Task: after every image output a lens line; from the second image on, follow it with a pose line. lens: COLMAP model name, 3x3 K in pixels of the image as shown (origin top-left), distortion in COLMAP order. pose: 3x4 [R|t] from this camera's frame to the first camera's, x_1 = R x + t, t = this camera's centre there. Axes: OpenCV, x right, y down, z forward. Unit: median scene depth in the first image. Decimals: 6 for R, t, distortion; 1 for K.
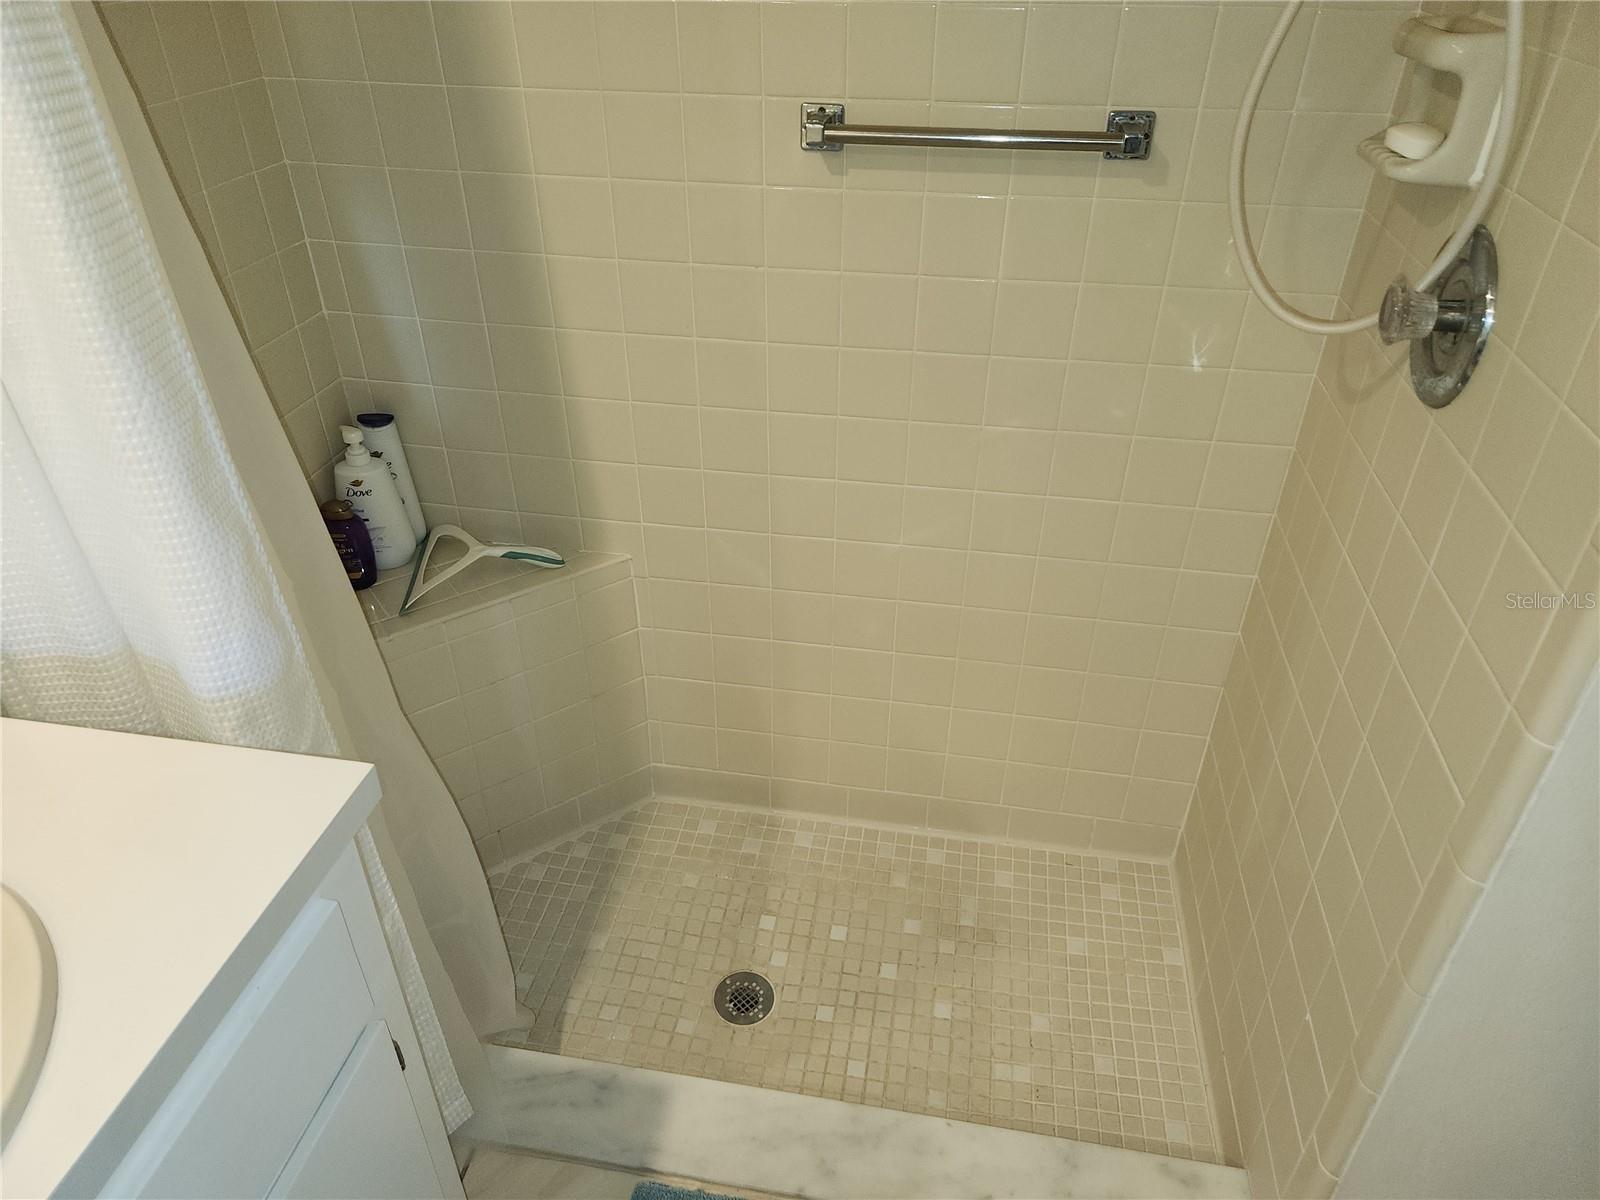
lens RADIAL K [[1056.5, 0, 809.8], [0, 1056.5, 599.2], [0, 0, 1]] dist [0.078452, -0.081824]
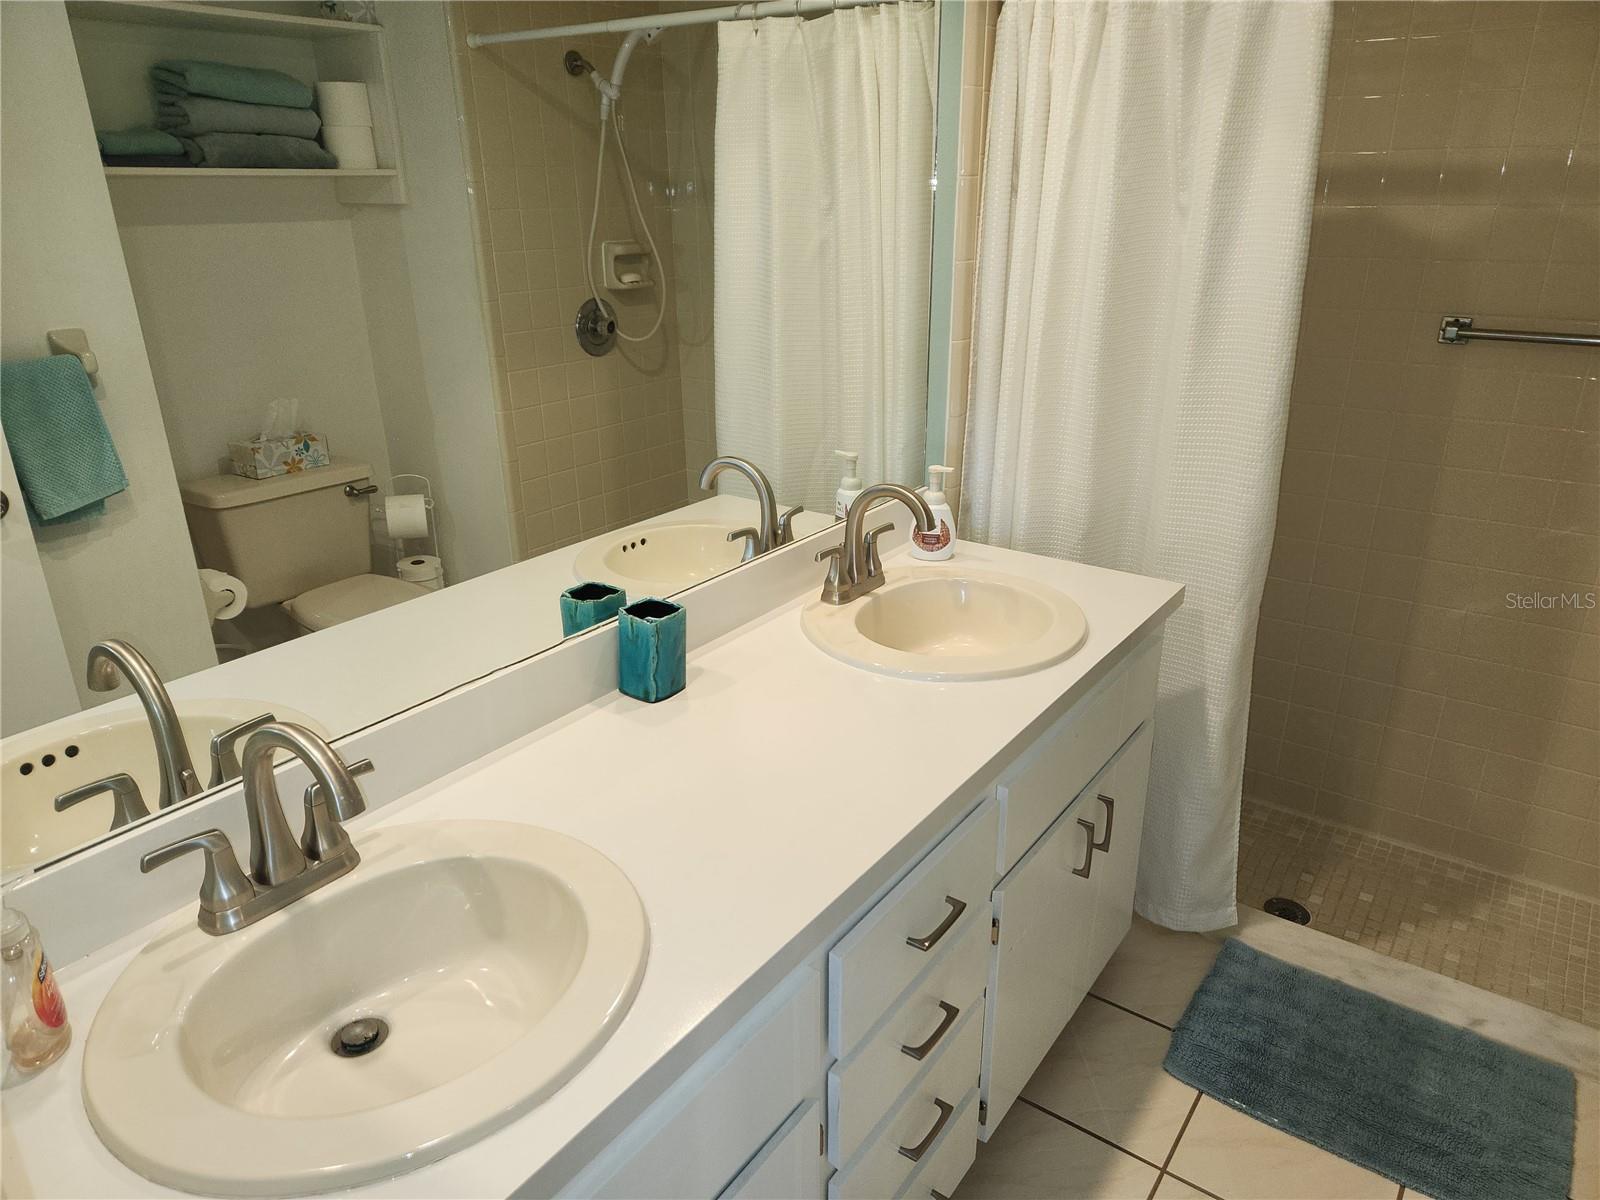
lens RADIAL K [[1056.5, 0, 809.8], [0, 1056.5, 599.2], [0, 0, 1]] dist [0.078452, -0.081824]
pose [[0.897102, 0.150941, -0.415240, -0.125067], [-0.238934, 0.956289, -0.168588, 0.458161], [0.371643, 0.250456, 0.893954, -0.729565]]
